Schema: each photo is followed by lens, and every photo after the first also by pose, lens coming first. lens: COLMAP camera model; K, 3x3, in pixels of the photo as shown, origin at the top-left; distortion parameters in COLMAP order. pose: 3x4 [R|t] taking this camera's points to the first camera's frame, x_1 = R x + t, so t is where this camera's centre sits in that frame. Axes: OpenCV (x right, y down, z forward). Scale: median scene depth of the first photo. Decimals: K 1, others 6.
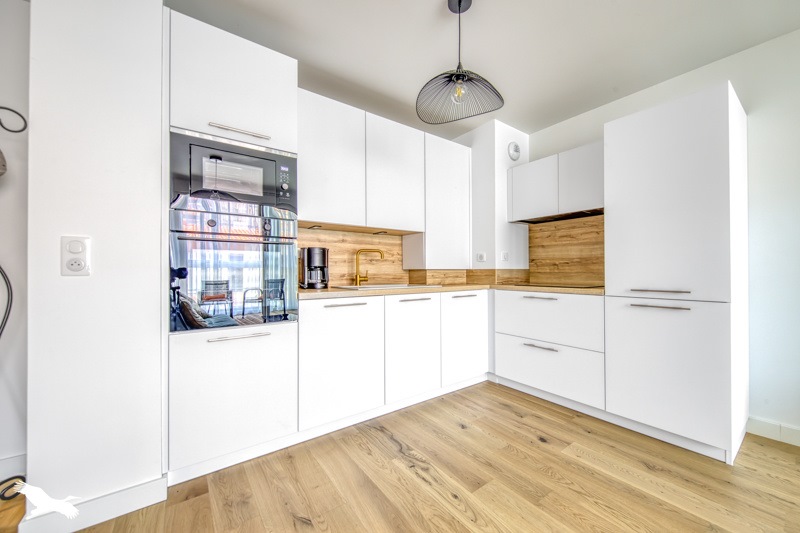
lens RADIAL K [[320.7, 0, 401.8], [0, 320.7, 269.1], [0, 0, 1]] dist [-0.000340, -0.000349]
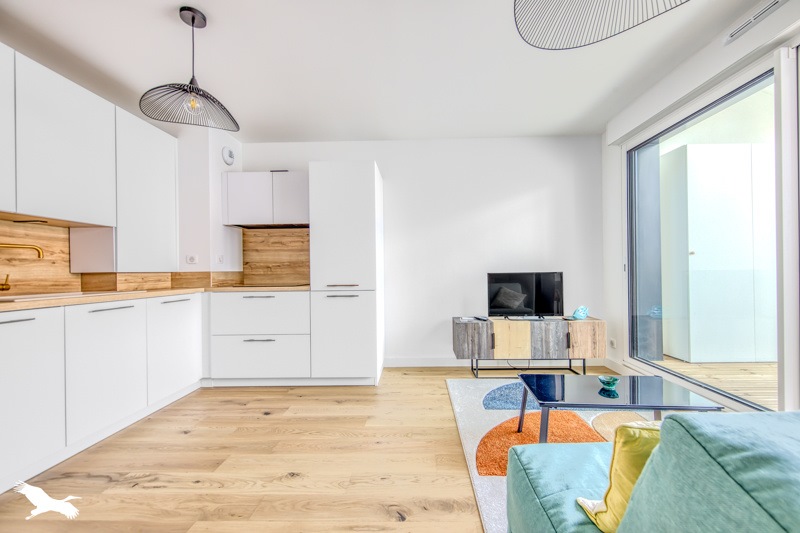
lens RADIAL K [[344.5, 0, 400.0], [0, 344.5, 266.5], [0, 0, 1]] dist [0.000049, -0.000036]
pose [[0.656315, 0.004323, 0.754475, -0.144350], [0.005559, 0.999929, -0.010565, -0.001312], [-0.754467, 0.011129, 0.656244, -0.157499]]
